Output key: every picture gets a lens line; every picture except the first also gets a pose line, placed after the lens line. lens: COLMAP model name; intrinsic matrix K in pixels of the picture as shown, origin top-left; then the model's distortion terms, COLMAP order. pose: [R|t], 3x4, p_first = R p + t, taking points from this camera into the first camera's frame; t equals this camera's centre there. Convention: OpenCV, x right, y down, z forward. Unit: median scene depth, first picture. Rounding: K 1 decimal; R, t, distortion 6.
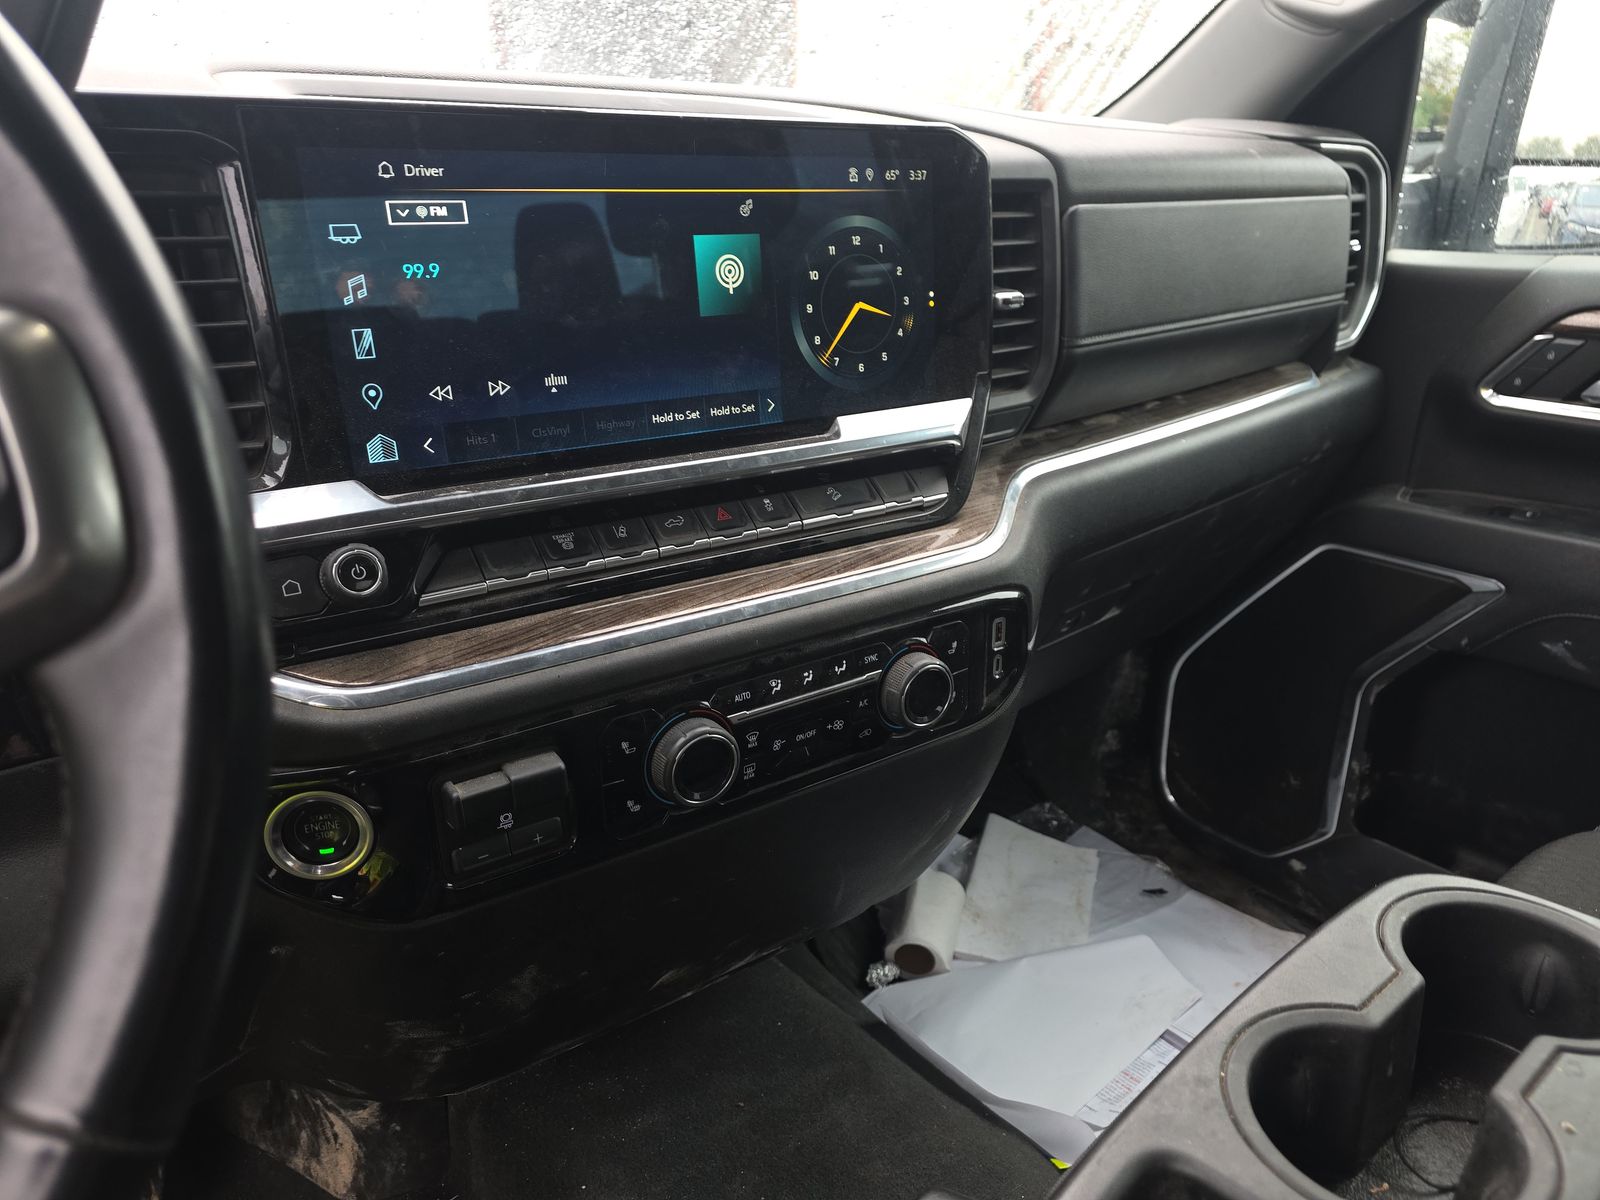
lens RADIAL K [[1050.0, 0, 859.6], [0, 1050.0, 608.3], [0, 0, 1]] dist [0.035392, -0.001129]
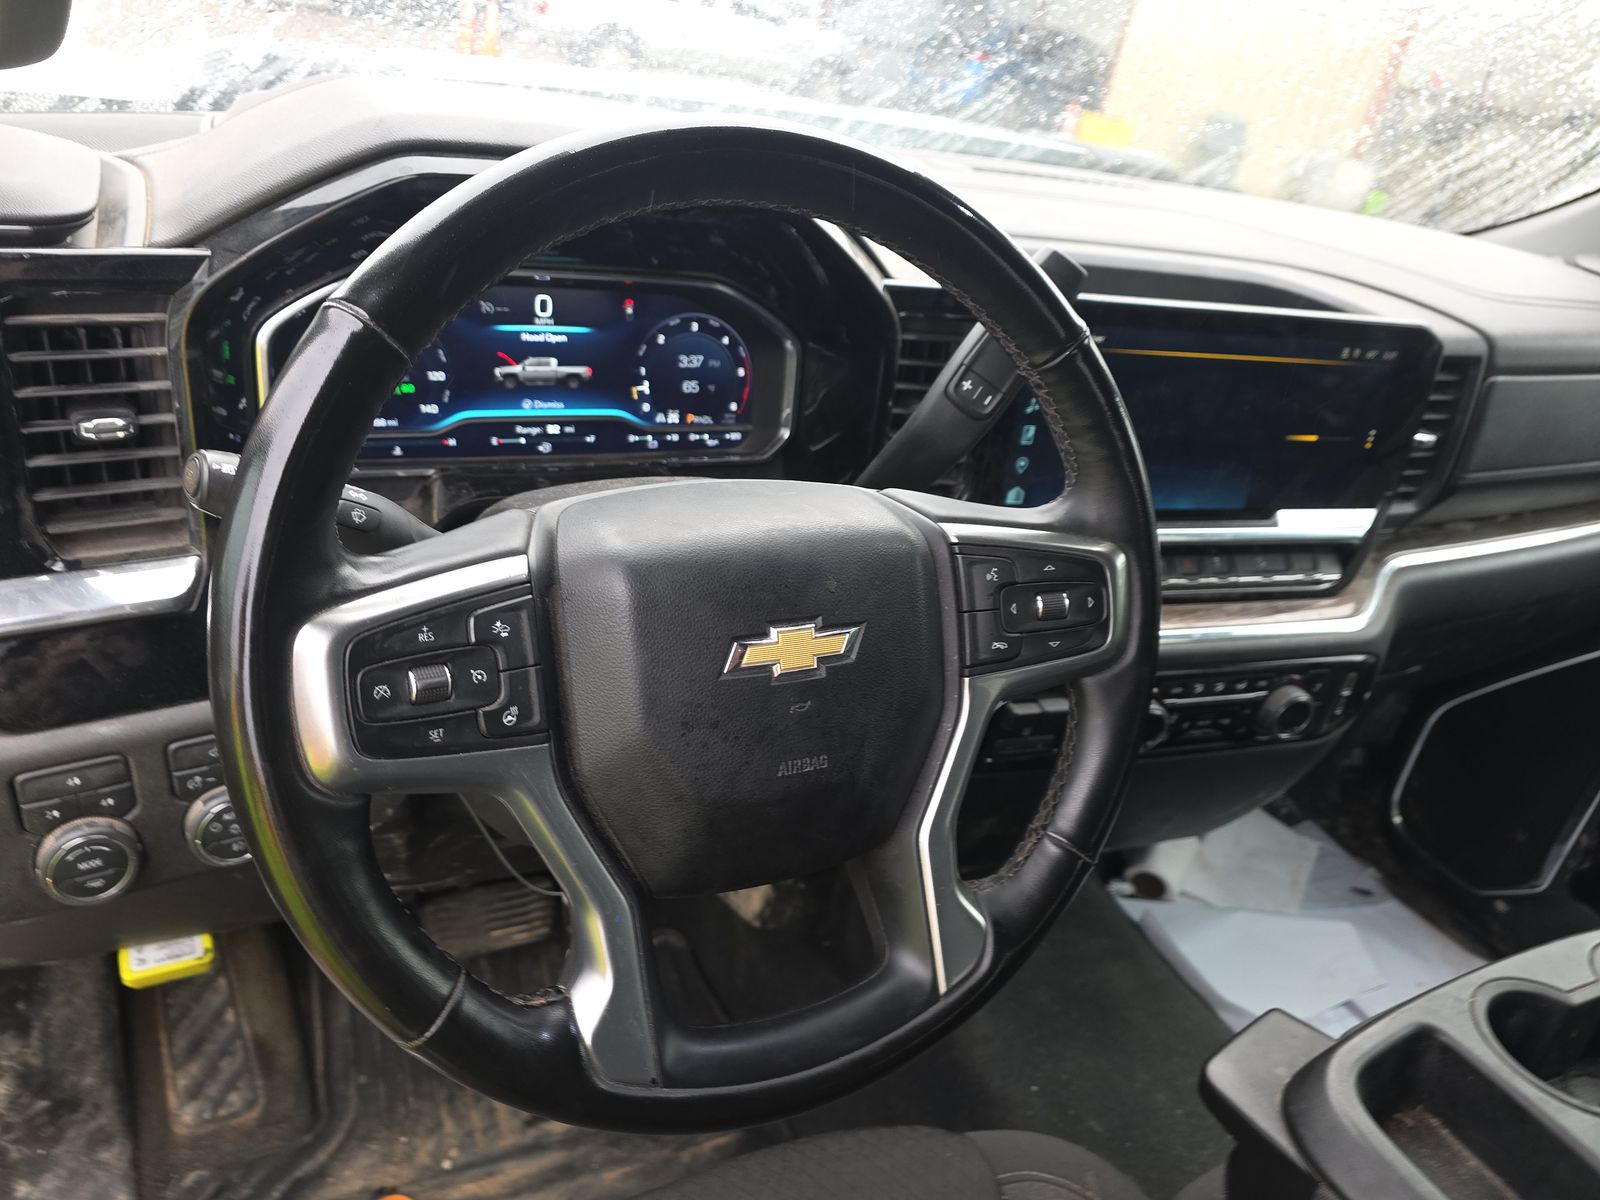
lens RADIAL K [[1081.6, 0, 800.0], [0, 1081.6, 600.0], [0, 0, 1]] dist [-0.001268, 0.000618]
pose [[0.949723, 0.244730, -0.195275, -0.193148], [-0.224418, 0.967018, 0.120467, -0.058390], [0.218316, -0.070587, 0.973322, -0.340211]]
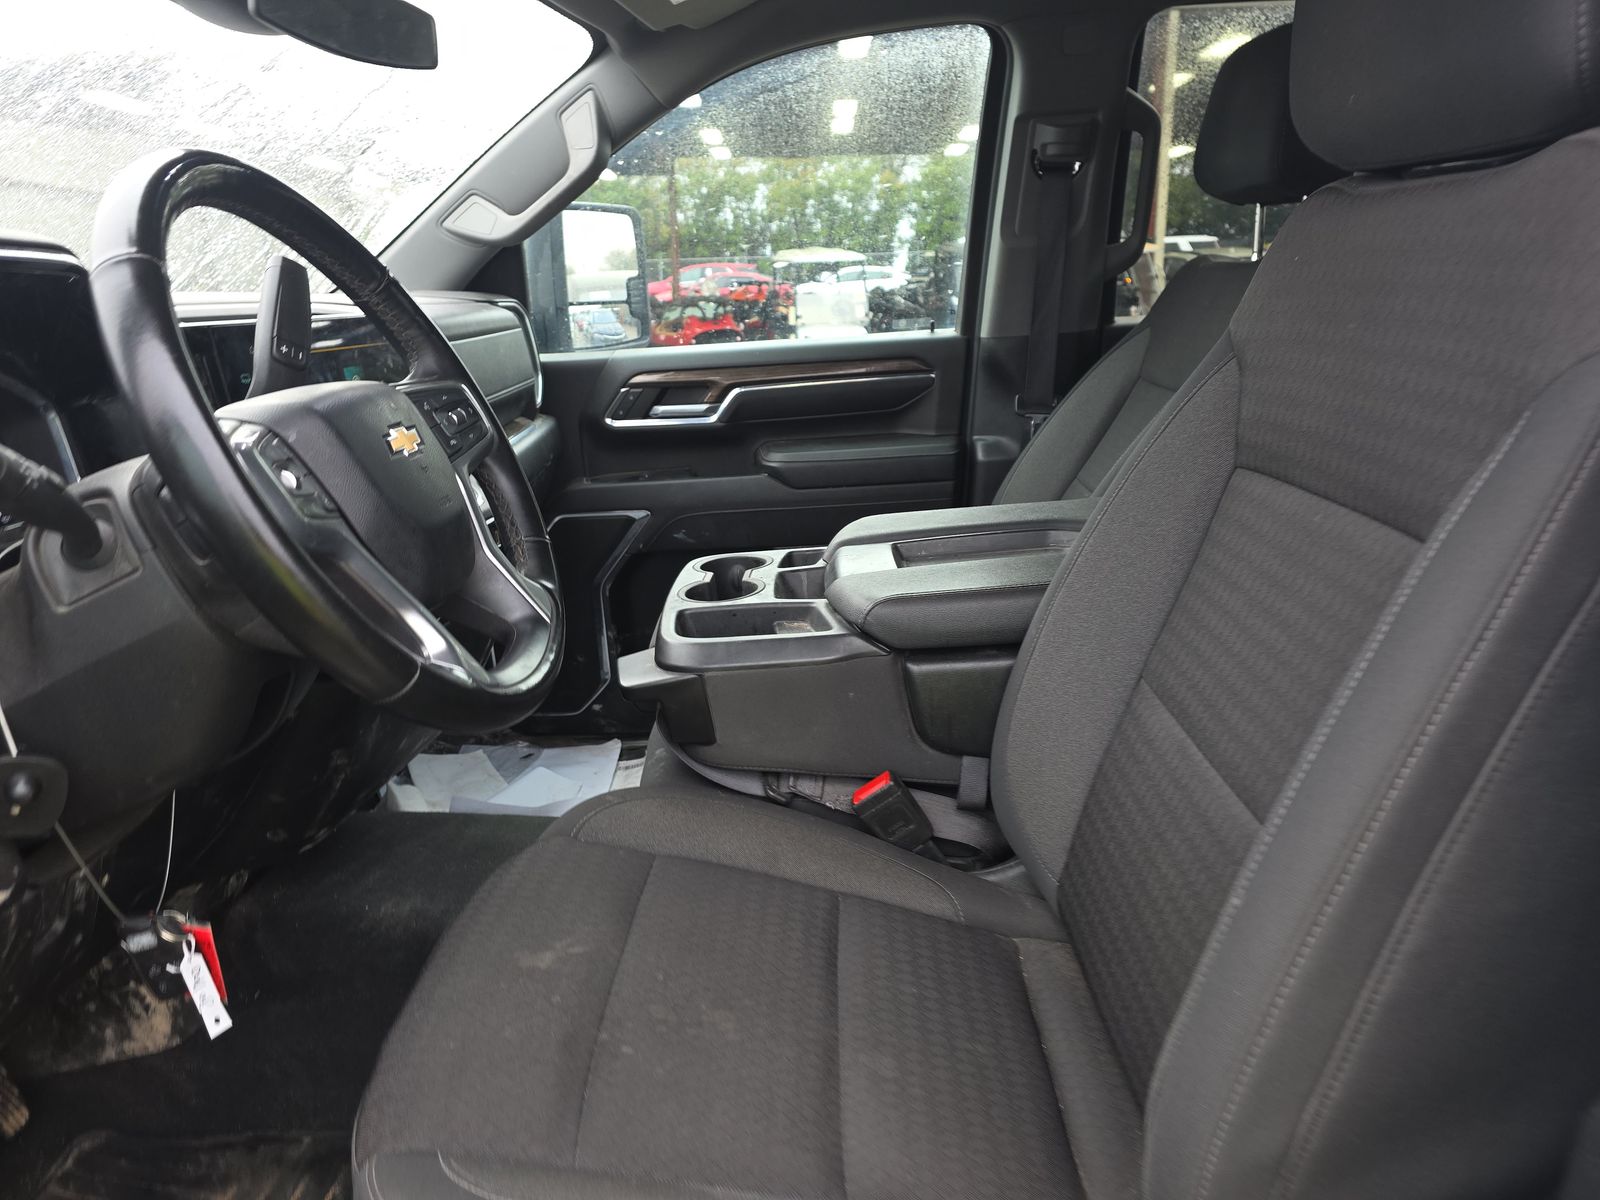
lens RADIAL K [[1081.6, 0, 800.0], [0, 1081.6, 600.0], [0, 0, 1]] dist [-0.001268, 0.000618]
pose [[0.684161, -0.240326, 0.688598, -0.607428], [0.313915, 0.949253, 0.019404, 0.178889], [-0.658317, 0.202886, 0.724883, -0.588157]]
